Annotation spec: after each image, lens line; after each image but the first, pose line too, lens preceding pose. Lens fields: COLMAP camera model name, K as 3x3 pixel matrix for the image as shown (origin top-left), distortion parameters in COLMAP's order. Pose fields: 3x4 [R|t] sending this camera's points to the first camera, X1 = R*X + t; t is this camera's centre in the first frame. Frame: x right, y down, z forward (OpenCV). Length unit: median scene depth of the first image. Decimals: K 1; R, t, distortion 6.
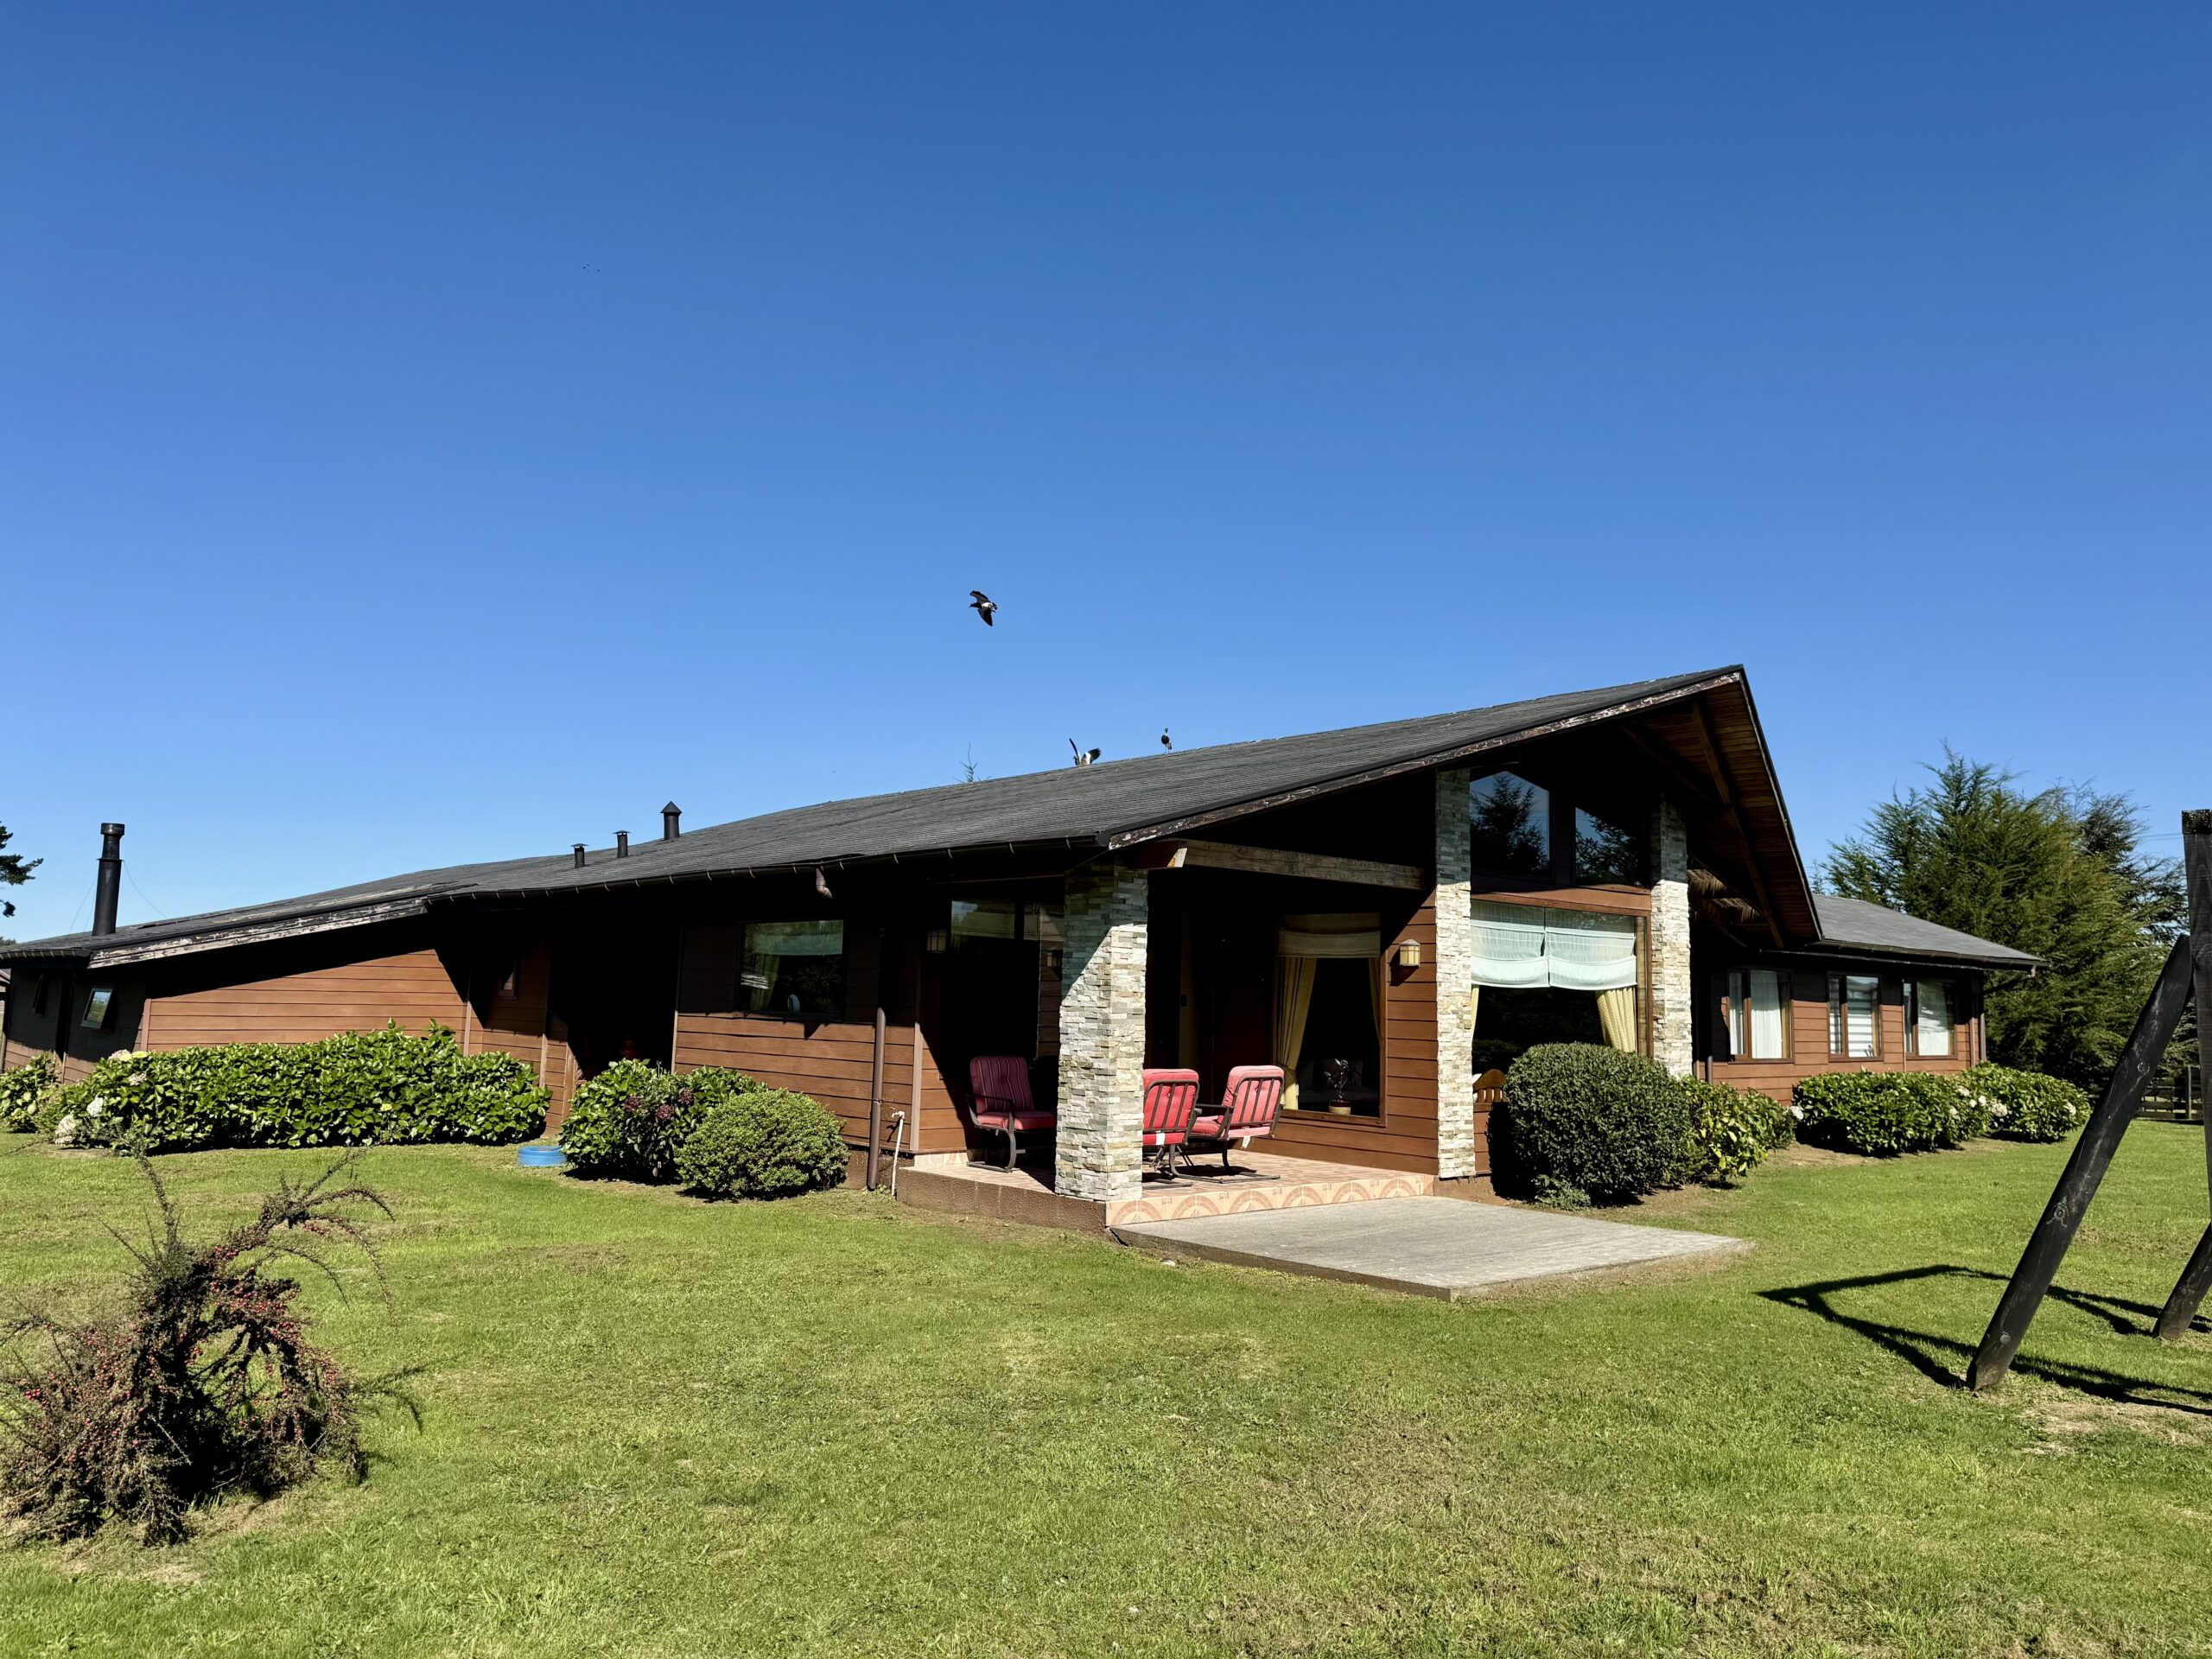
lens RADIAL K [[1544.1, 0, 1105.7], [0, 1544.1, 827.6], [0, 0, 1]] dist [-0.007299, -0.002606]
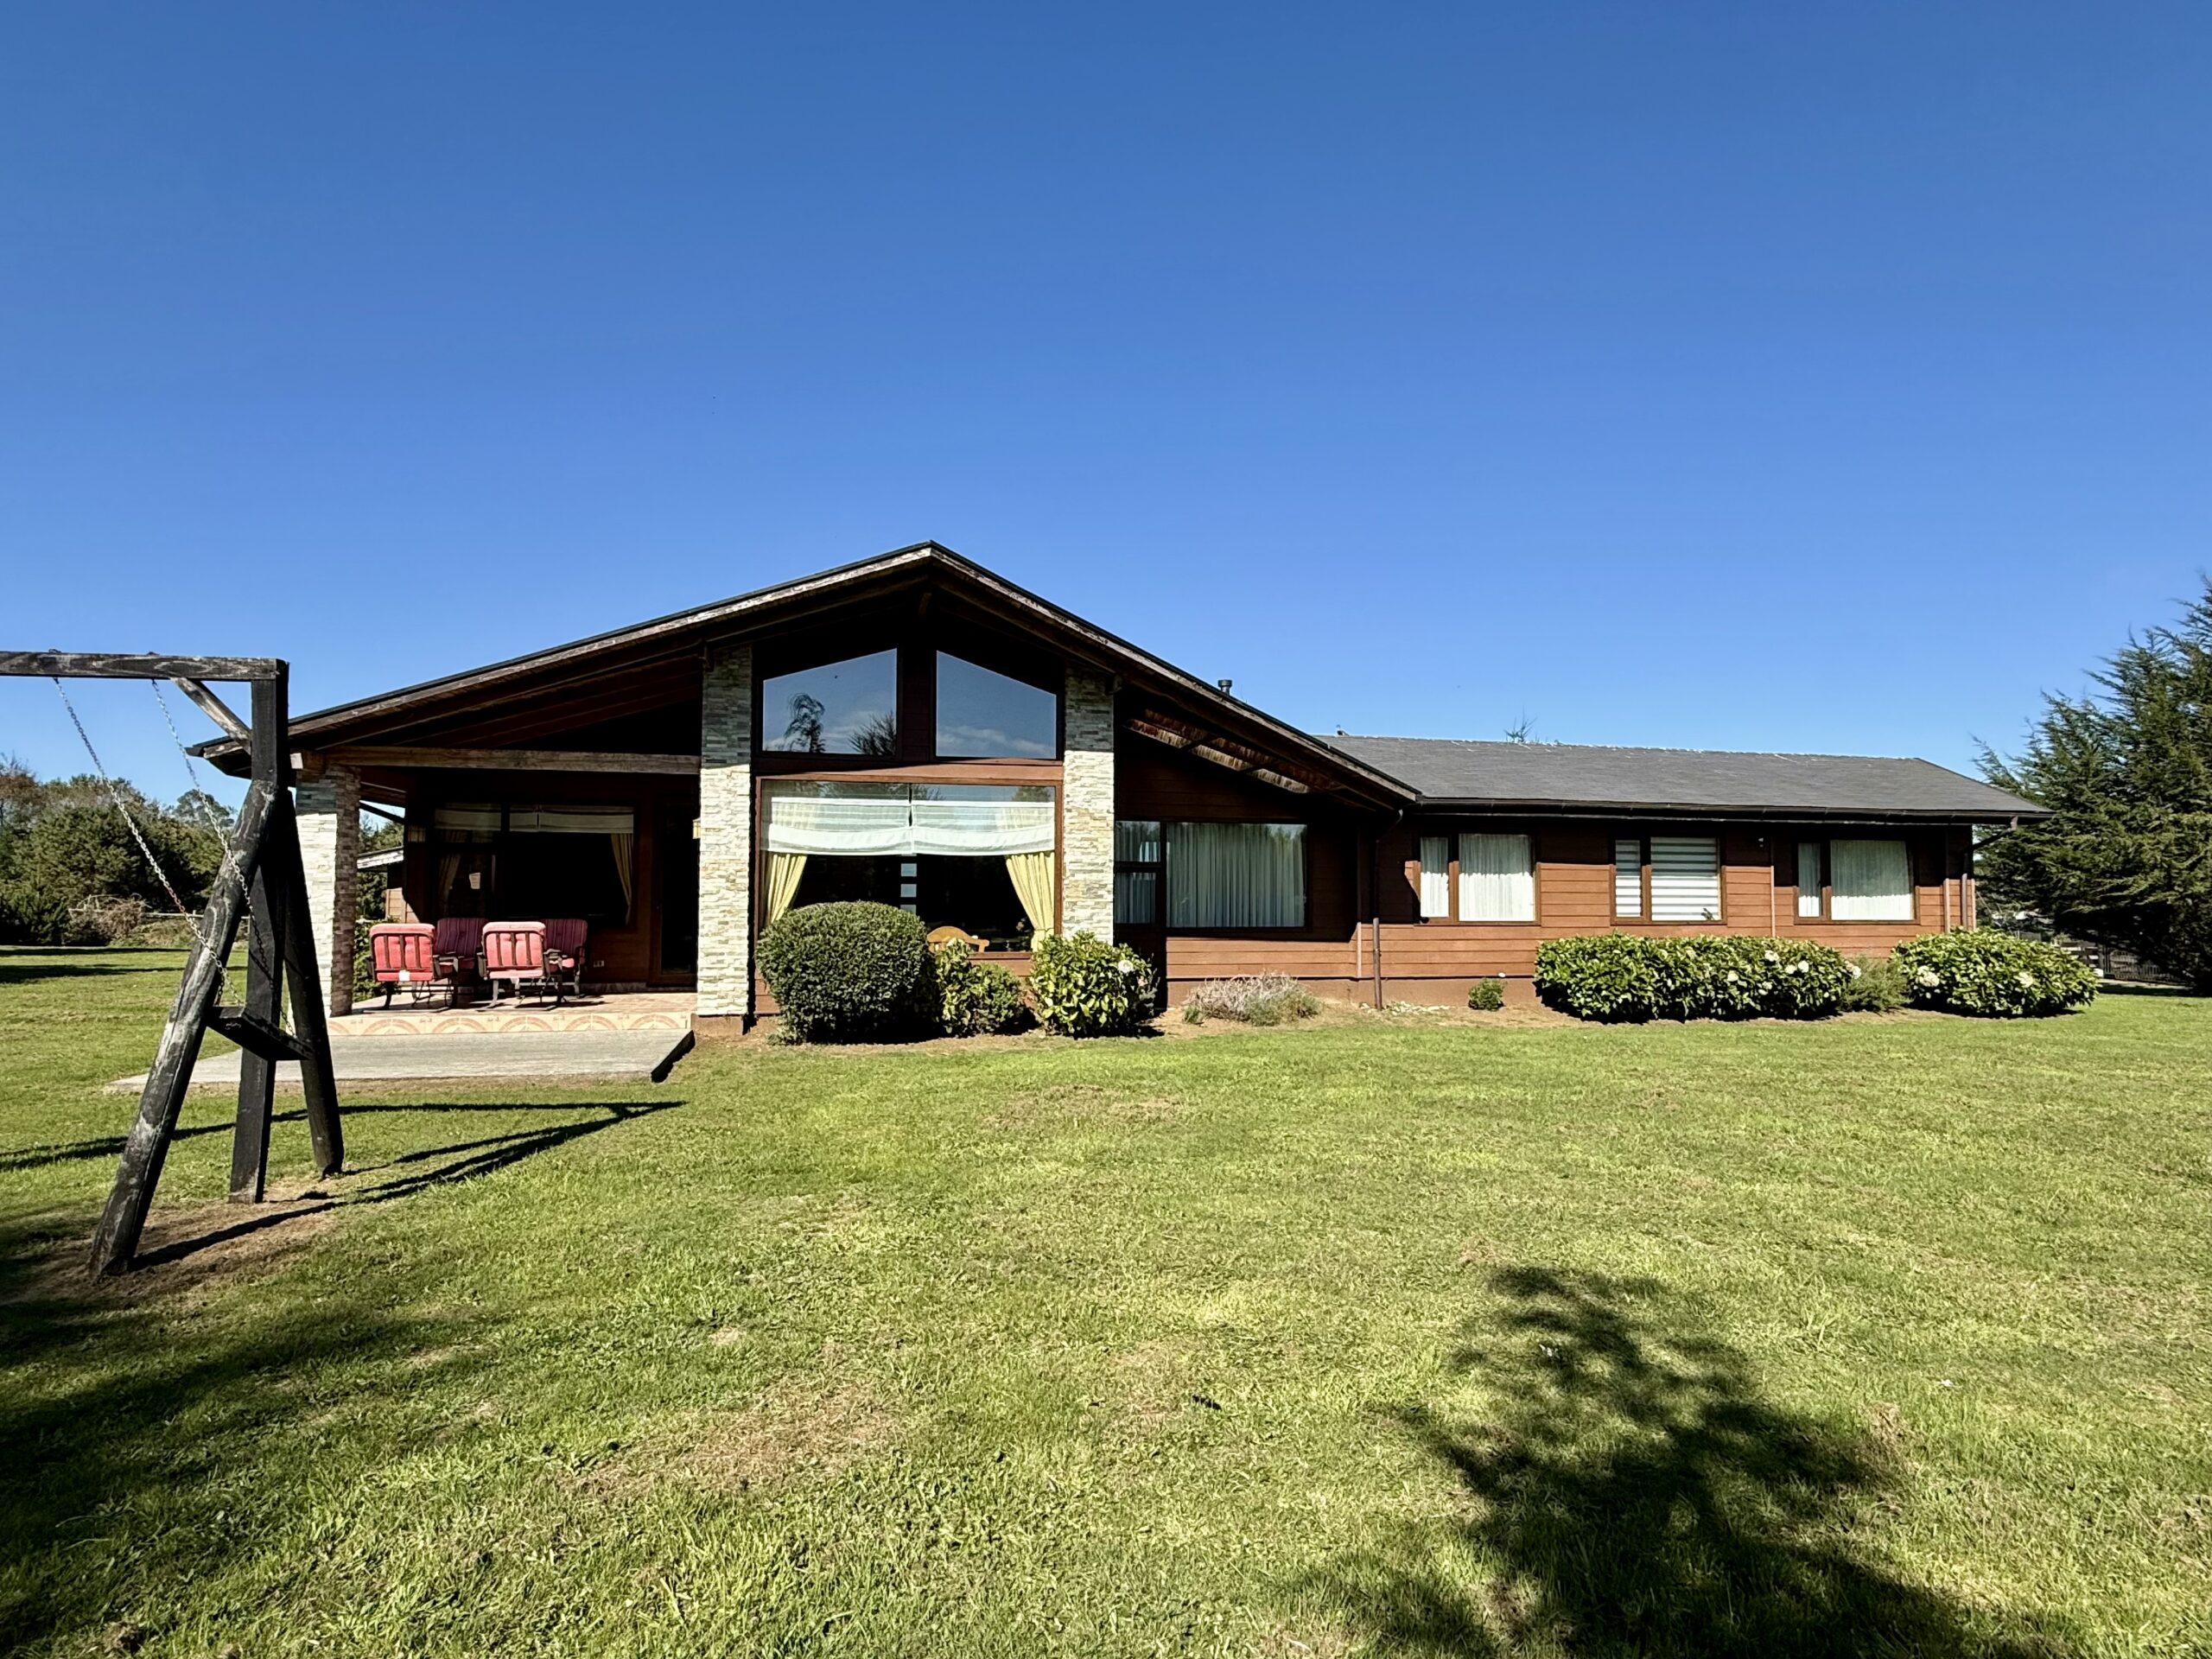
lens RADIAL K [[1167.1, 0, 1105.7], [0, 1167.1, 824.4], [0, 0, 1]] dist [0.026799, 0.000253]
pose [[0.890298, -0.048289, -0.452812, 0.751127], [0.070414, 0.997001, 0.032120, 0.060626], [0.449902, -0.060481, 0.891028, 0.285401]]
